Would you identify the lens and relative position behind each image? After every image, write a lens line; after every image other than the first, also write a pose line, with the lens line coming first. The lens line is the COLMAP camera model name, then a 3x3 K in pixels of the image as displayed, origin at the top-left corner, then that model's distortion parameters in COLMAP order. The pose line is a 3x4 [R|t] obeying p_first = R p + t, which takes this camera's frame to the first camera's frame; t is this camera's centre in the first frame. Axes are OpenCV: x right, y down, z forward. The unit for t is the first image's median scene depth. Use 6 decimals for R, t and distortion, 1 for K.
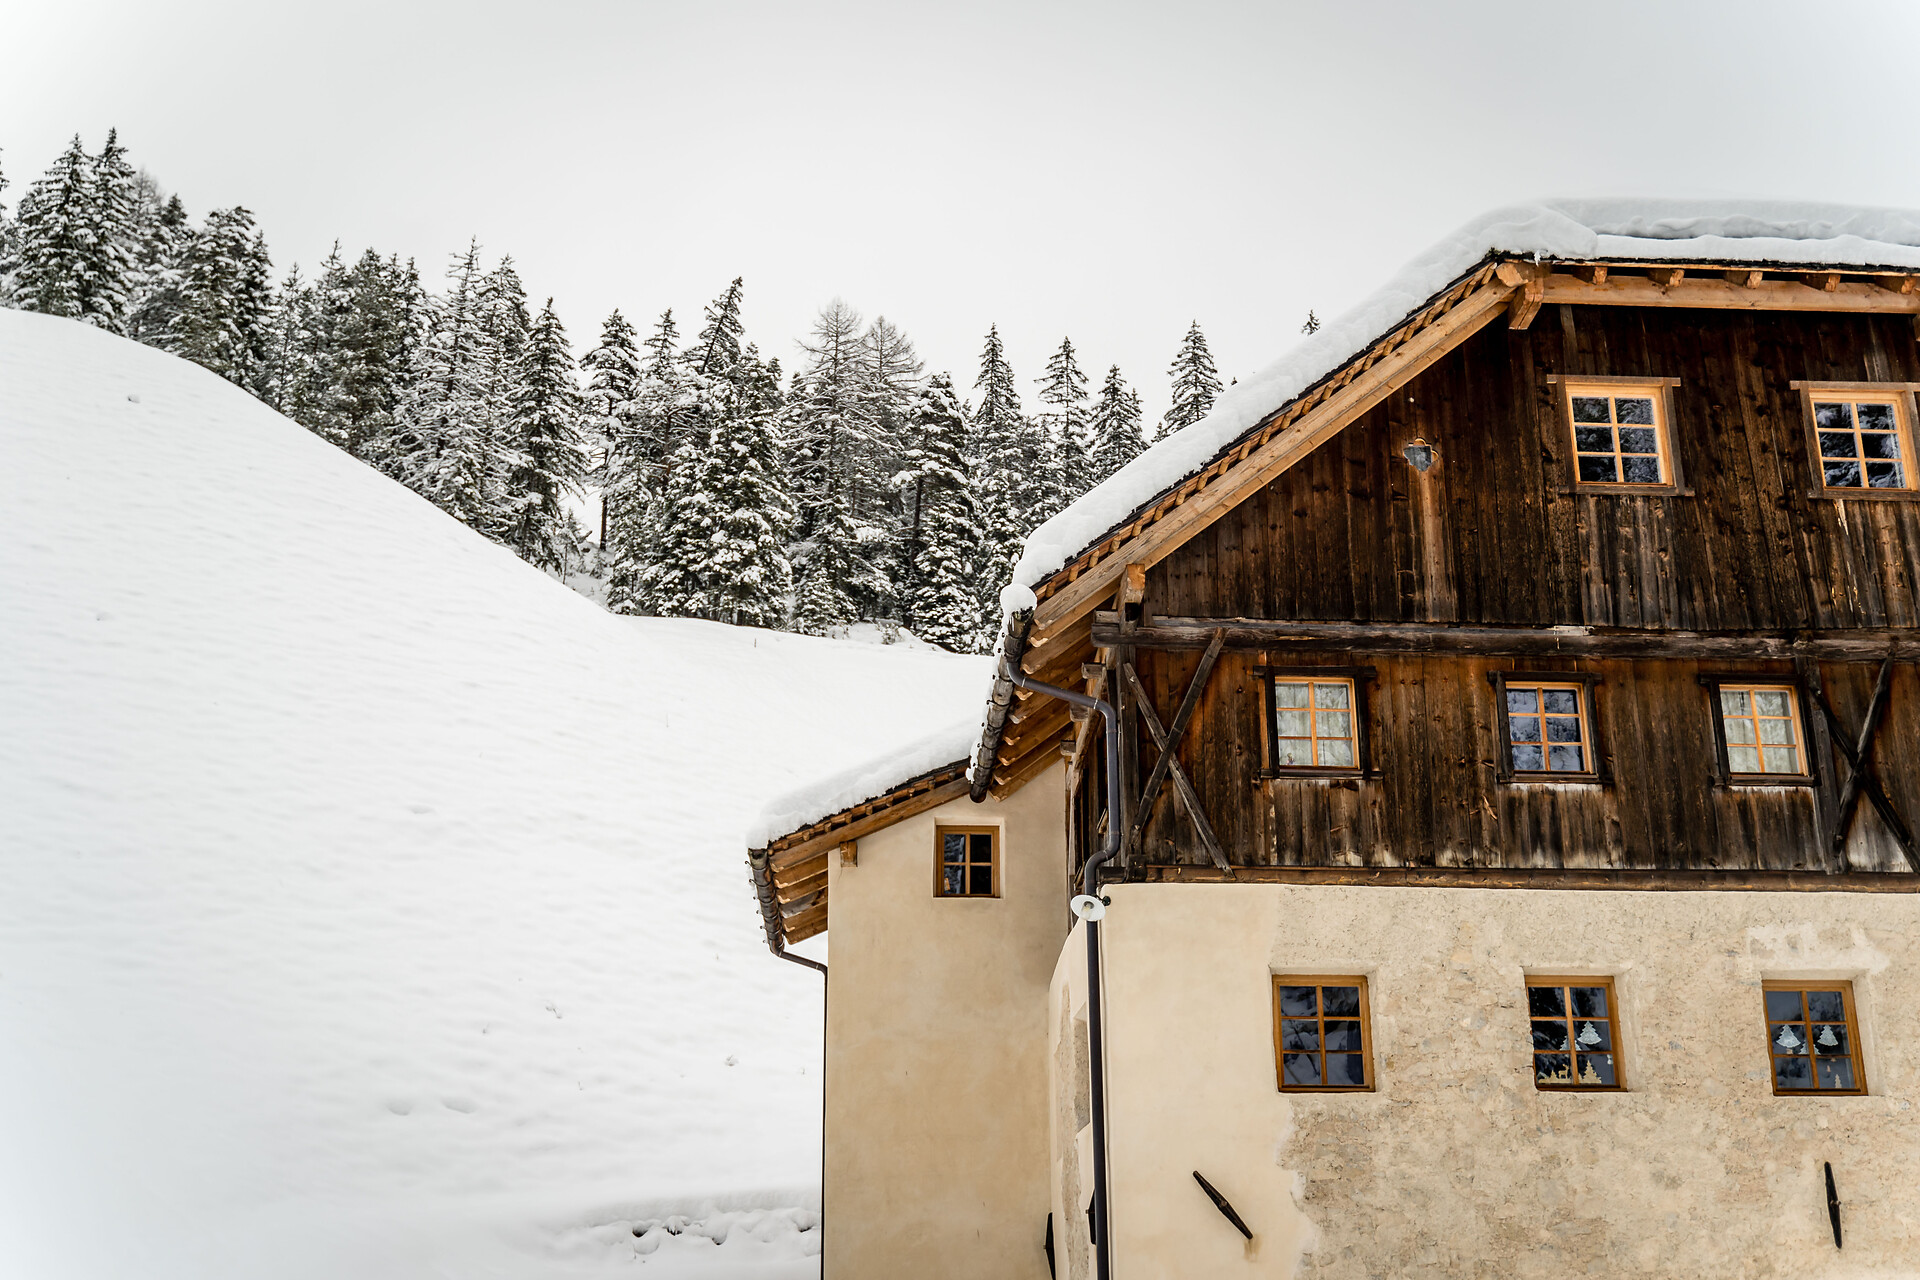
lens RADIAL K [[2095.1, 0, 960.0], [0, 2095.1, 640.0], [0, 0, 1]] dist [-0.005946, -0.020199]
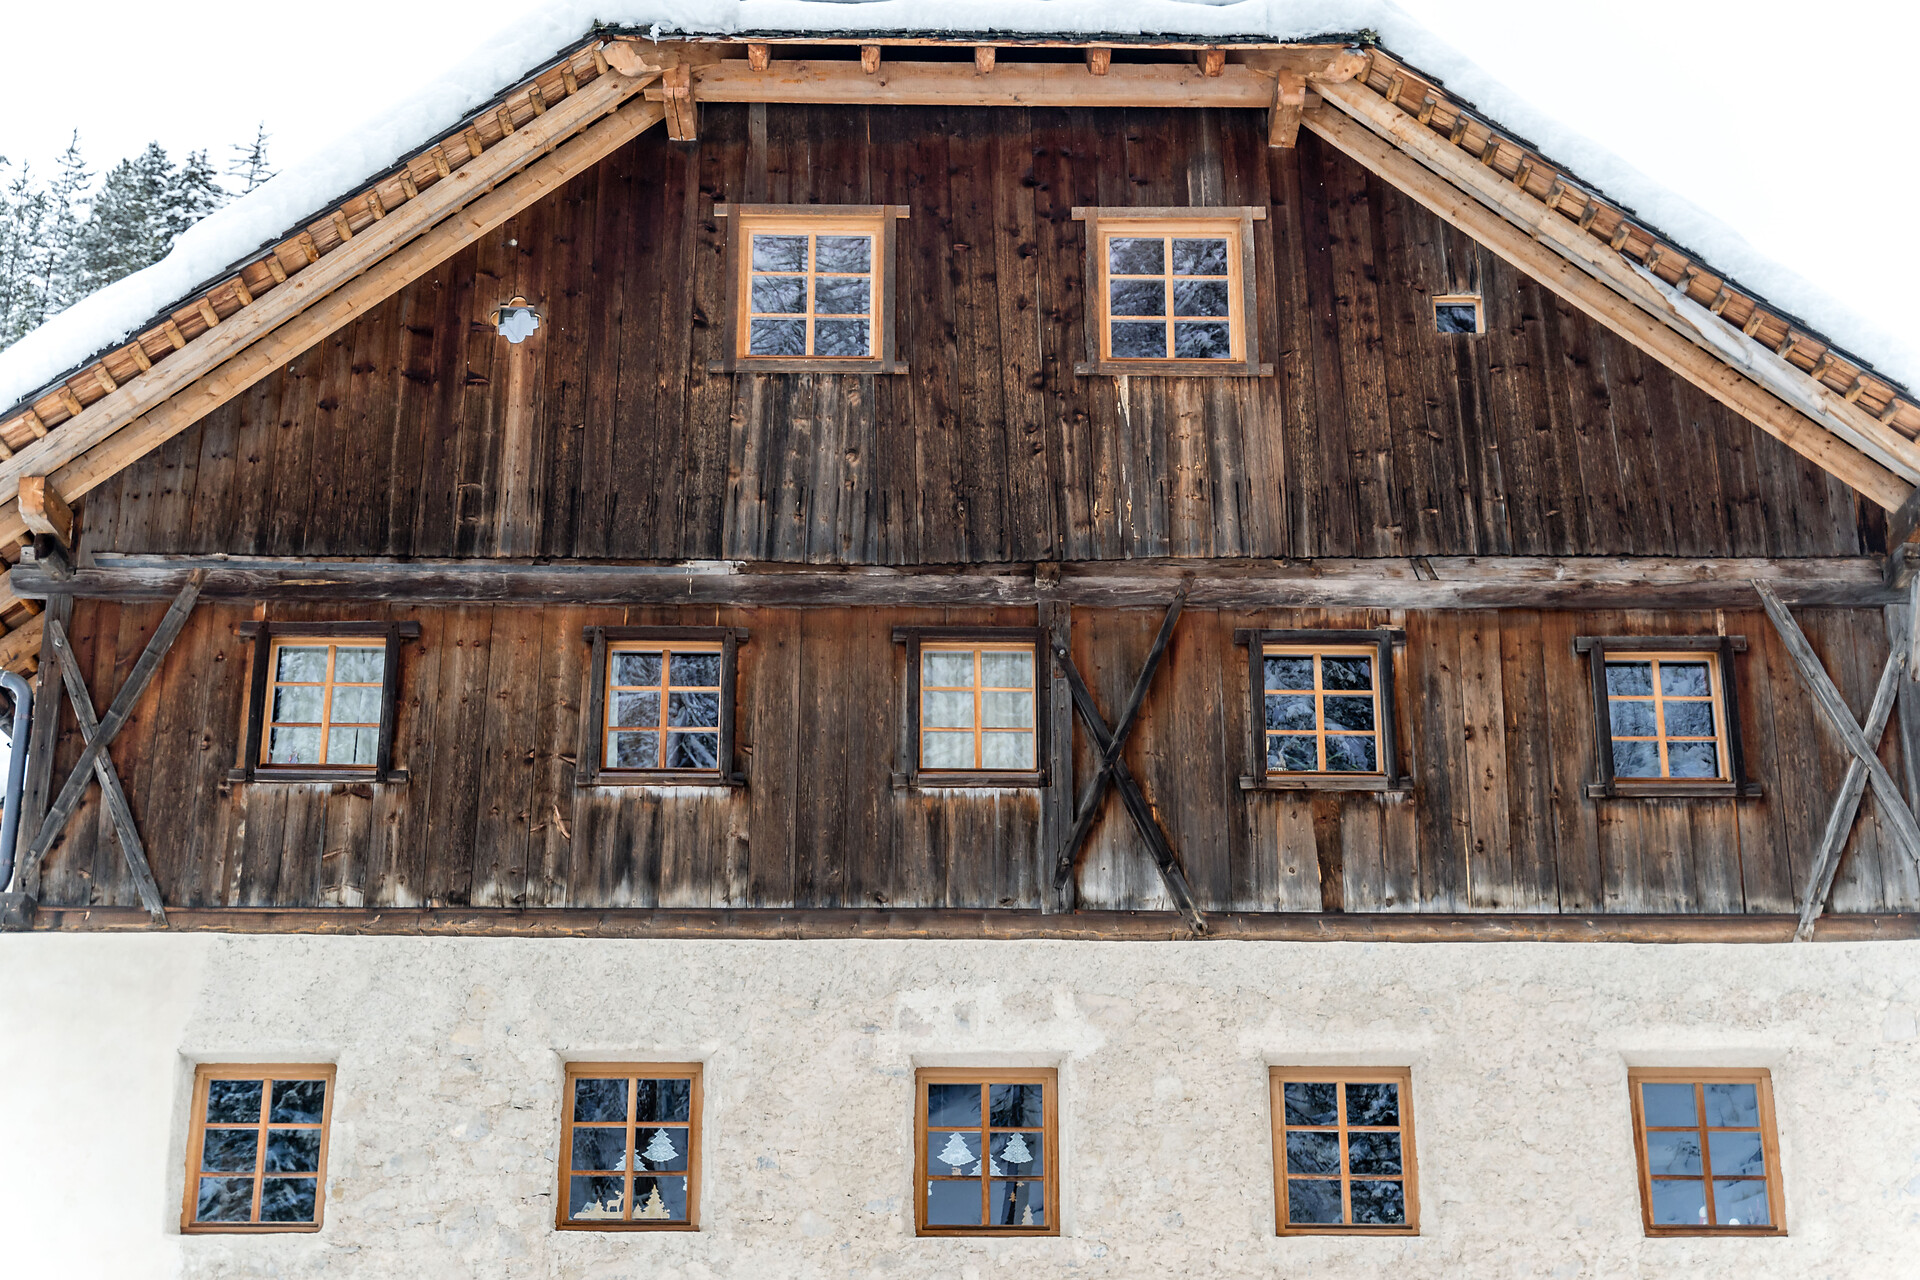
lens RADIAL K [[2710.7, 0, 960.0], [0, 2710.7, 640.0], [0, 0, 1]] dist [0.037478, -0.021883]
pose [[0.999267, -0.010826, -0.036712, 0.421021], [0.010702, 0.999936, -0.003559, 0.024494], [0.036748, 0.003163, 0.999320, 0.104494]]
